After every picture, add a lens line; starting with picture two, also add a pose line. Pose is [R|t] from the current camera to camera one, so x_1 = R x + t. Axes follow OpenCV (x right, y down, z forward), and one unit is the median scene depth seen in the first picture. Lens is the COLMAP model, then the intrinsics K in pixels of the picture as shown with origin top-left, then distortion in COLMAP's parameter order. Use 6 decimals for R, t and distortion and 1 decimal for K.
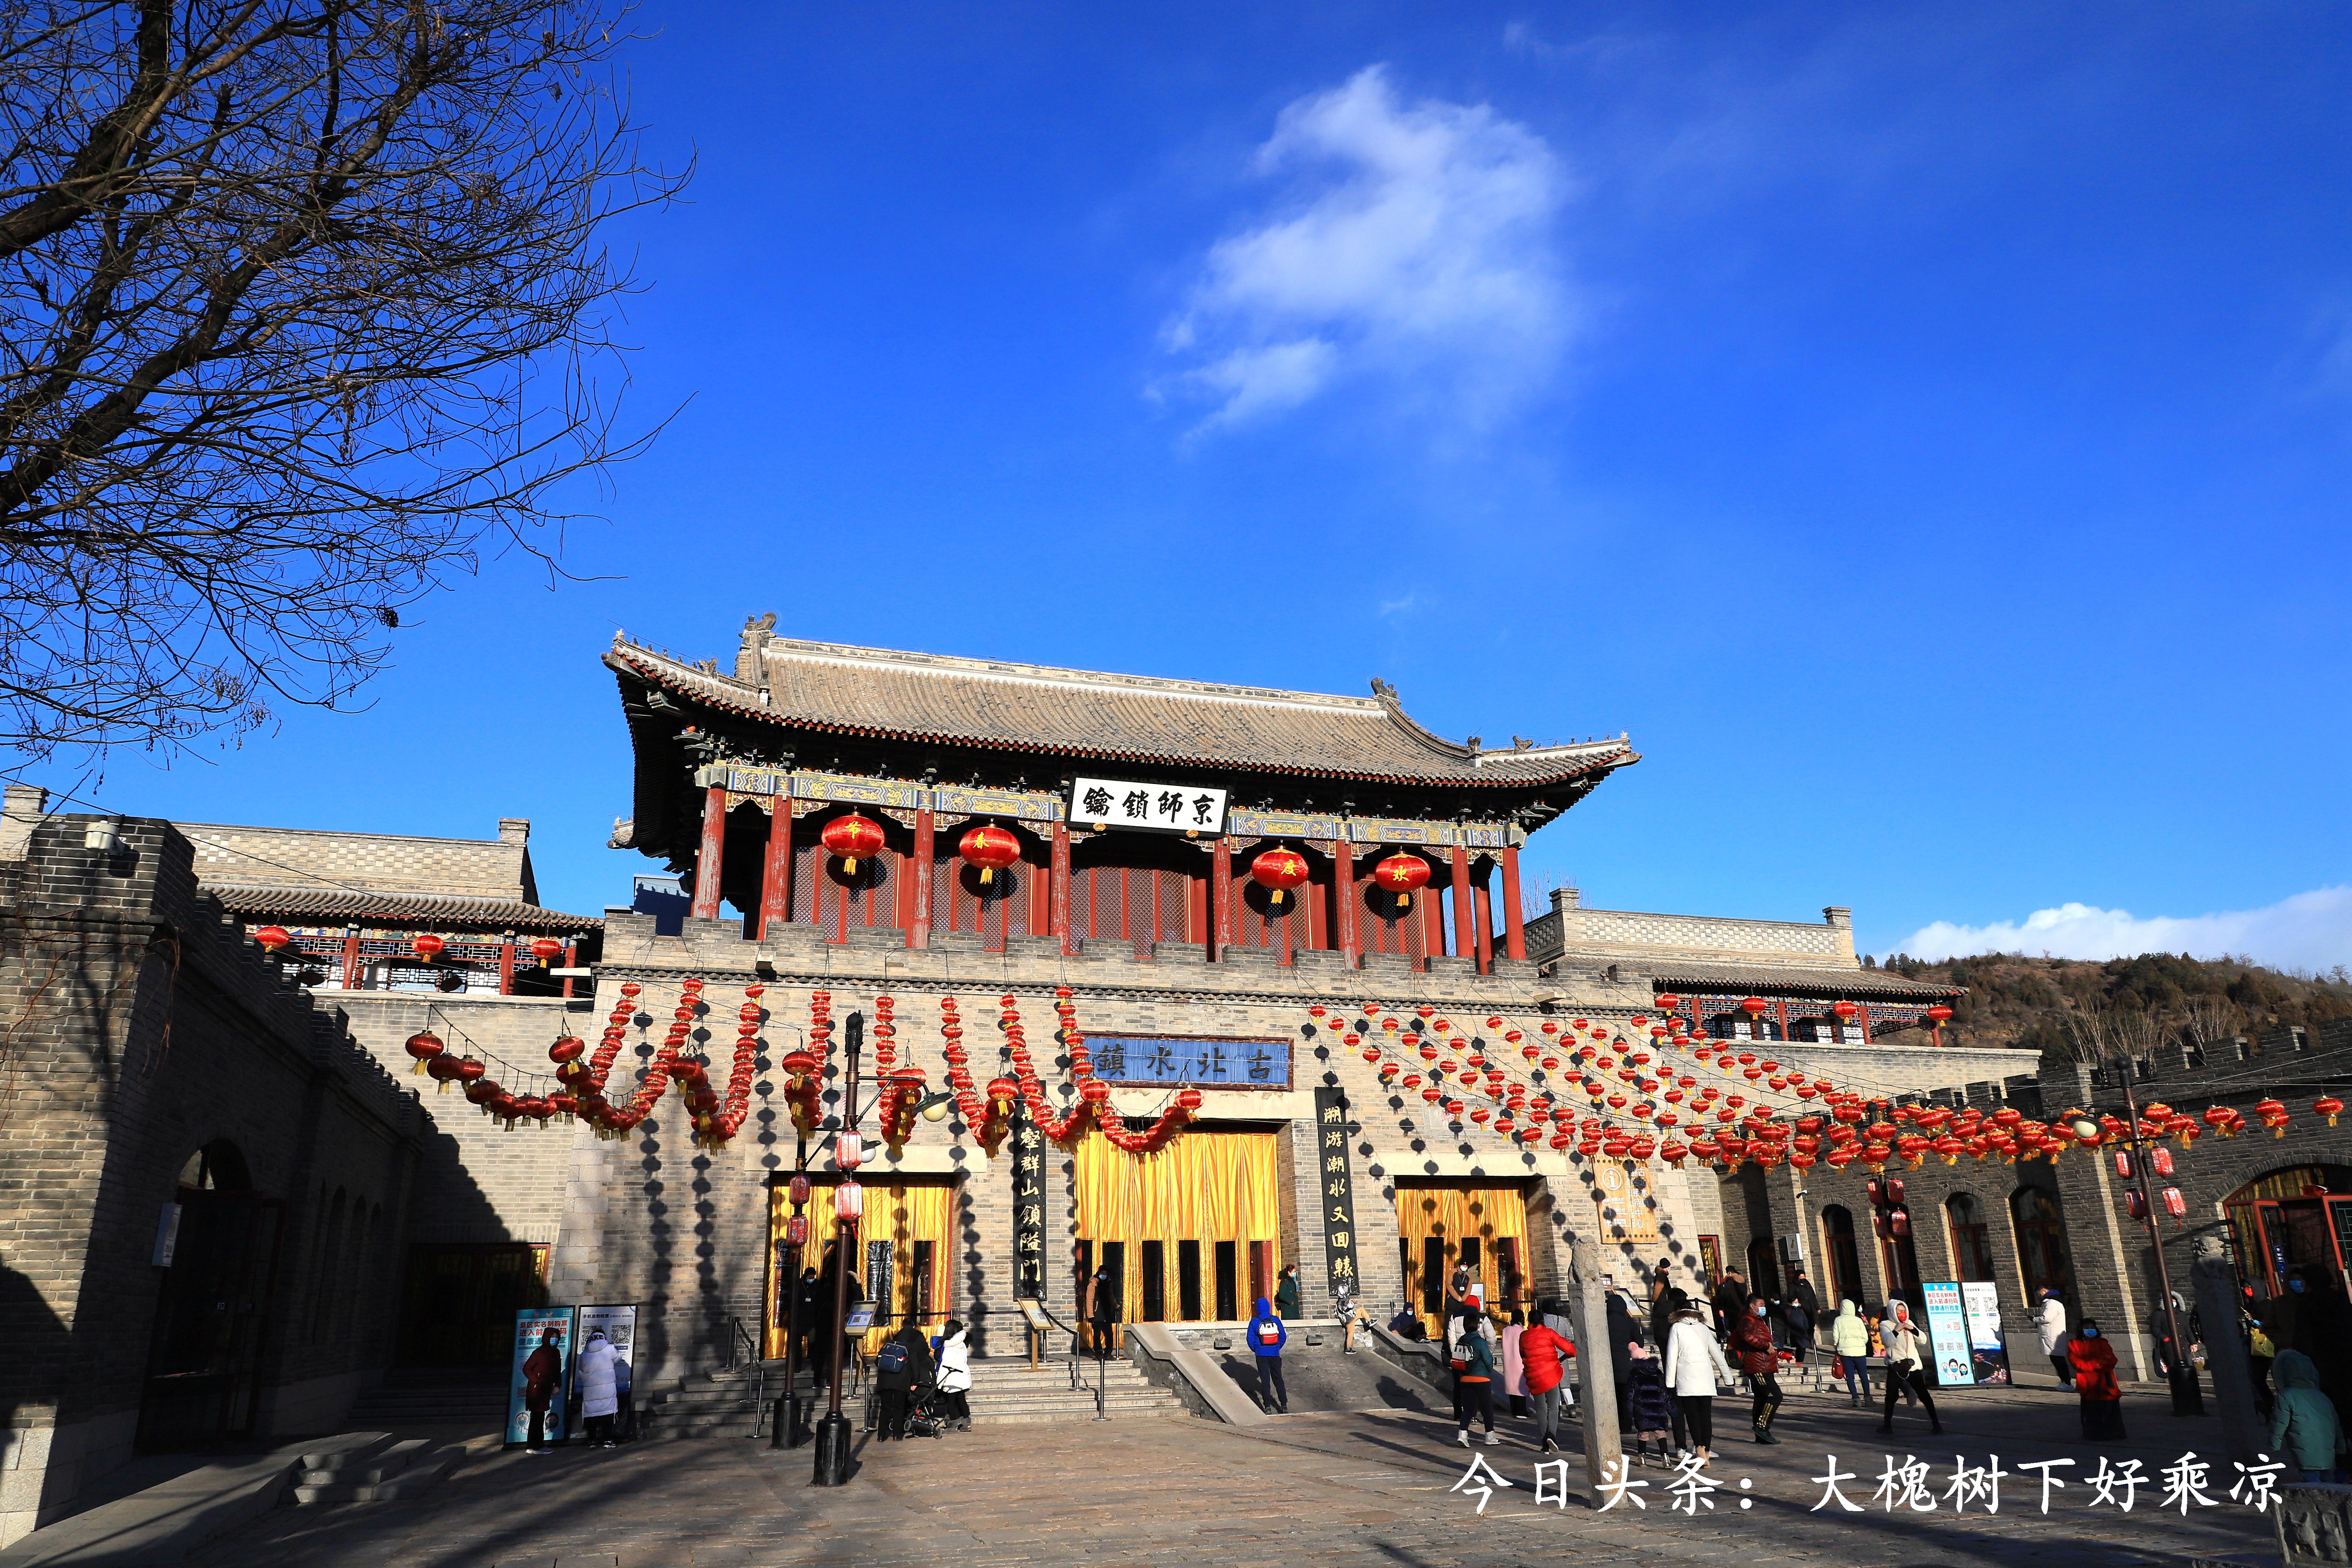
lens RADIAL K [[1651.3, 0, 1164.5], [0, 1651.3, 782.4], [0, 0, 1]] dist [-0.016471, 0.016353]
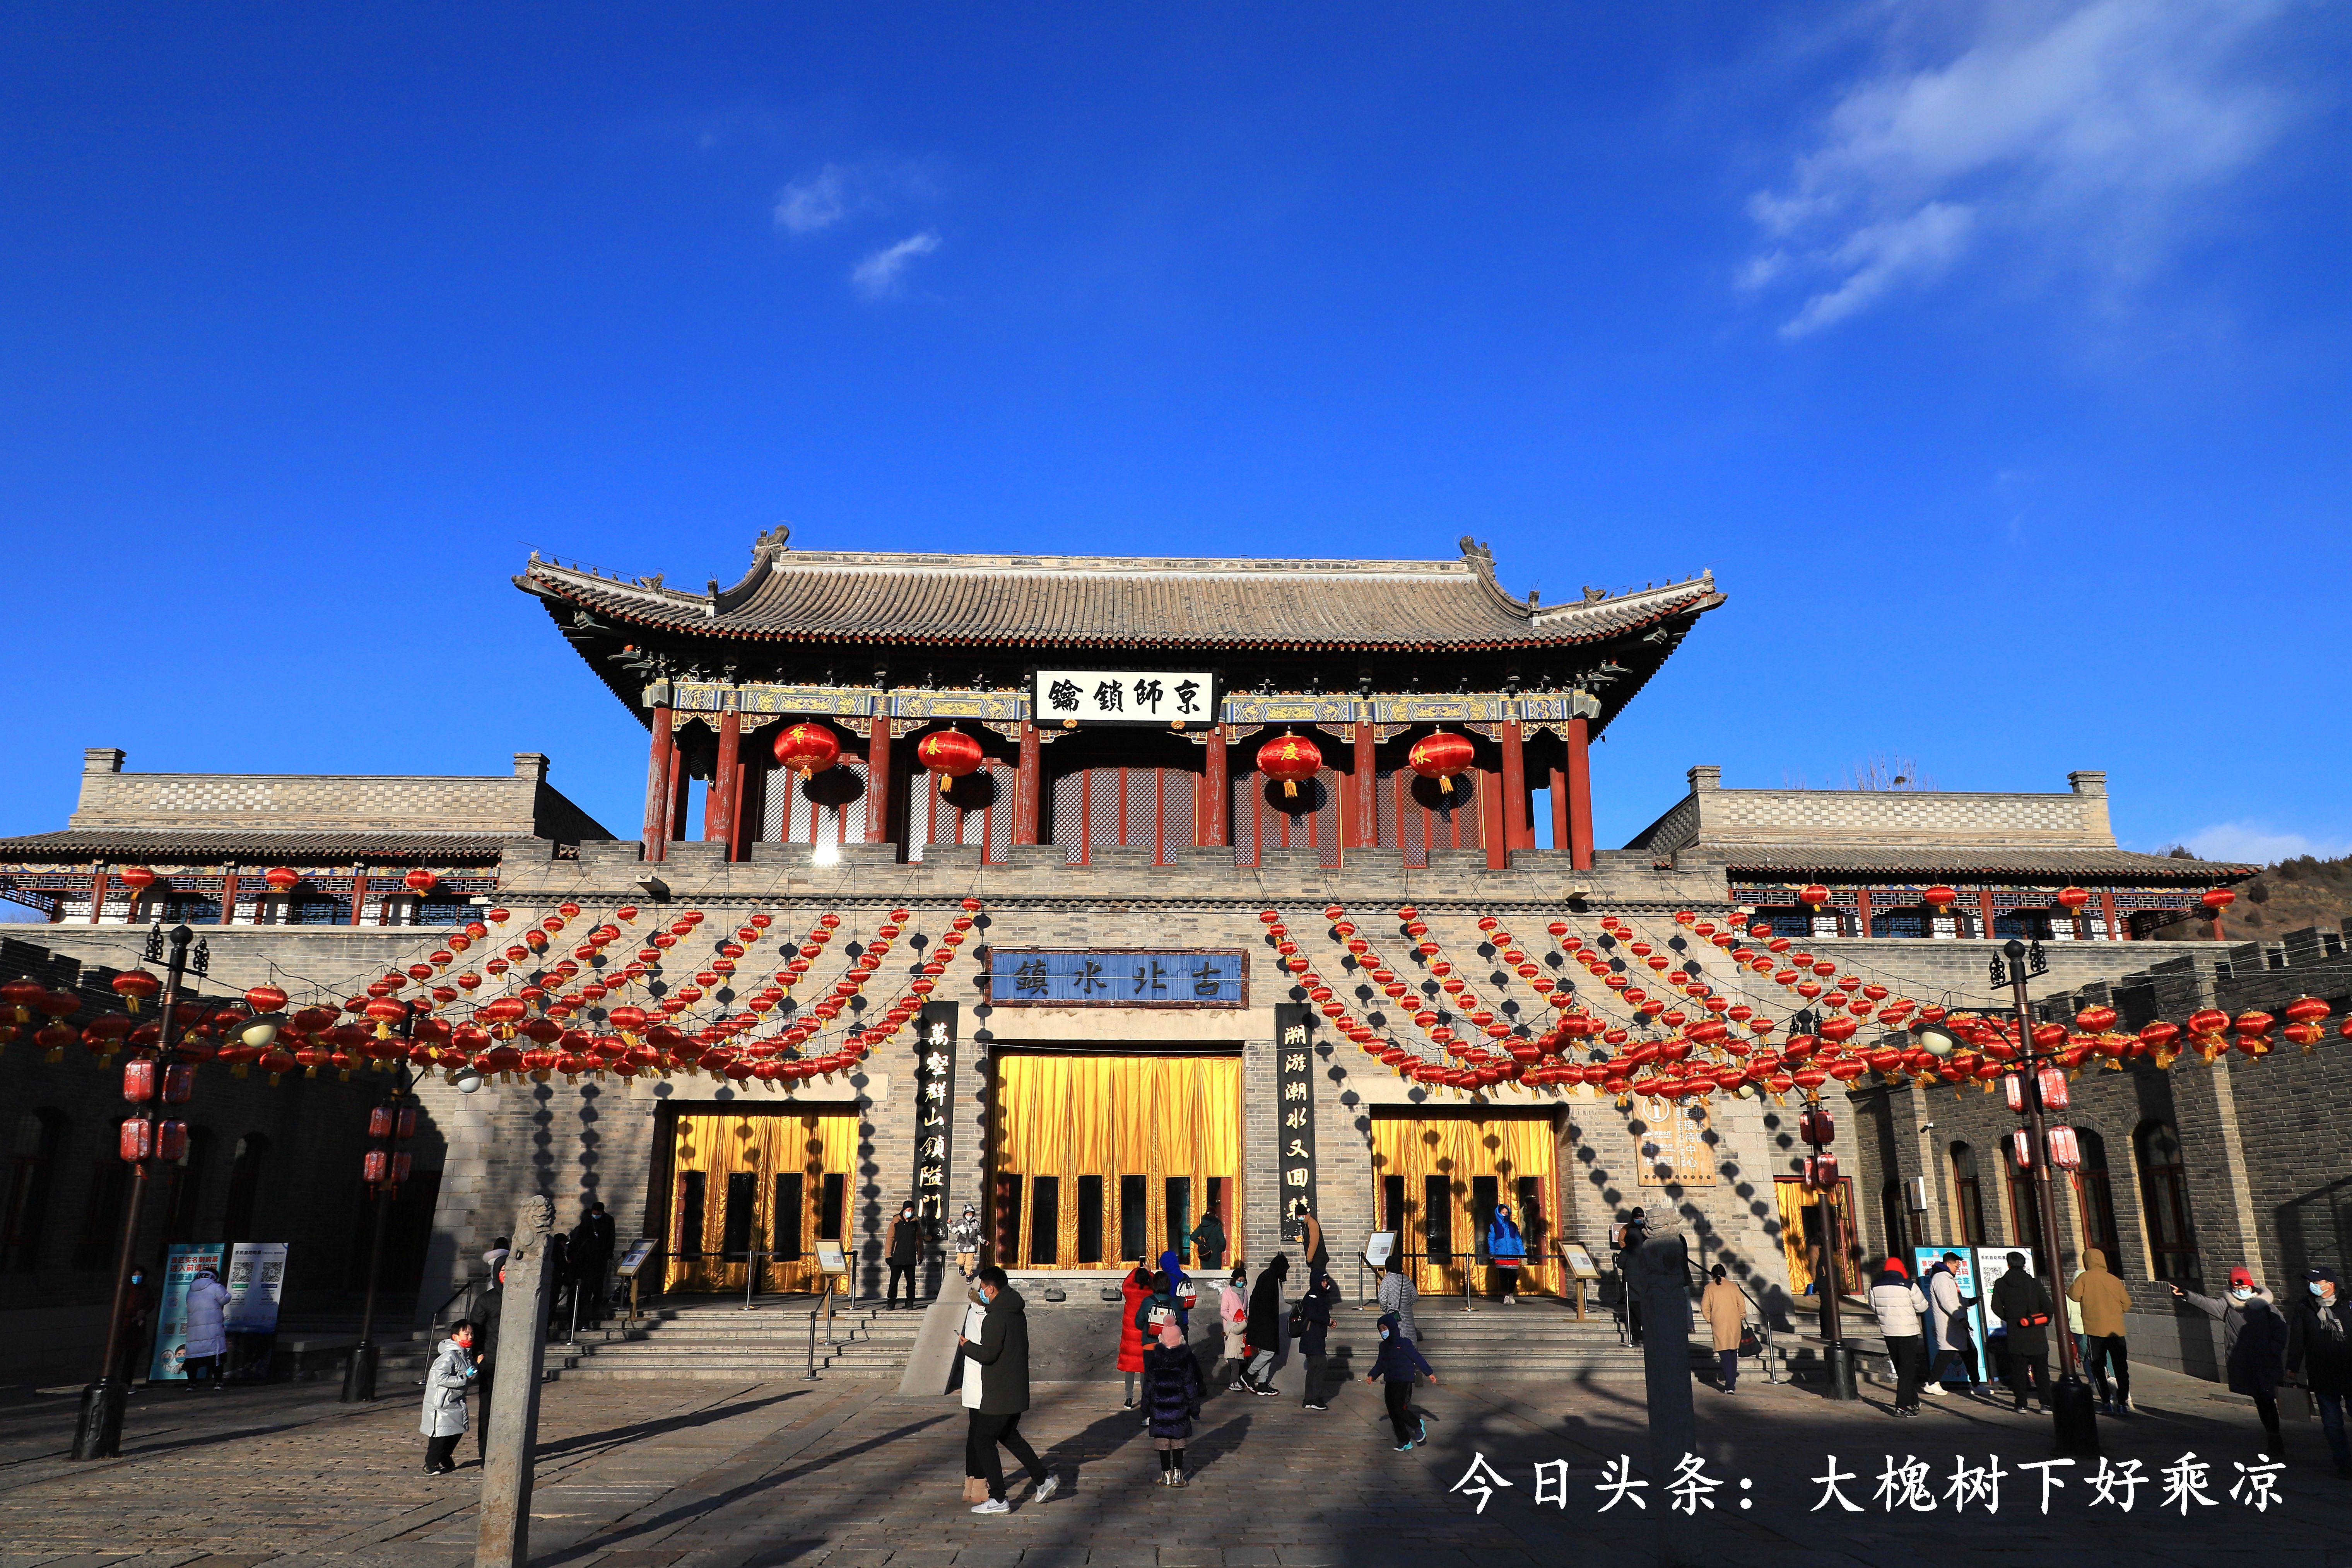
lens RADIAL K [[1651.3, 0, 1181.5], [0, 1651.3, 788.1], [0, 0, 1]] dist [-0.016471, 0.016353]
pose [[0.959039, -0.052344, -0.278394, 0.282399], [0.066057, 0.997010, 0.040099, 0.031292], [0.275463, -0.056847, 0.959629, 0.148989]]
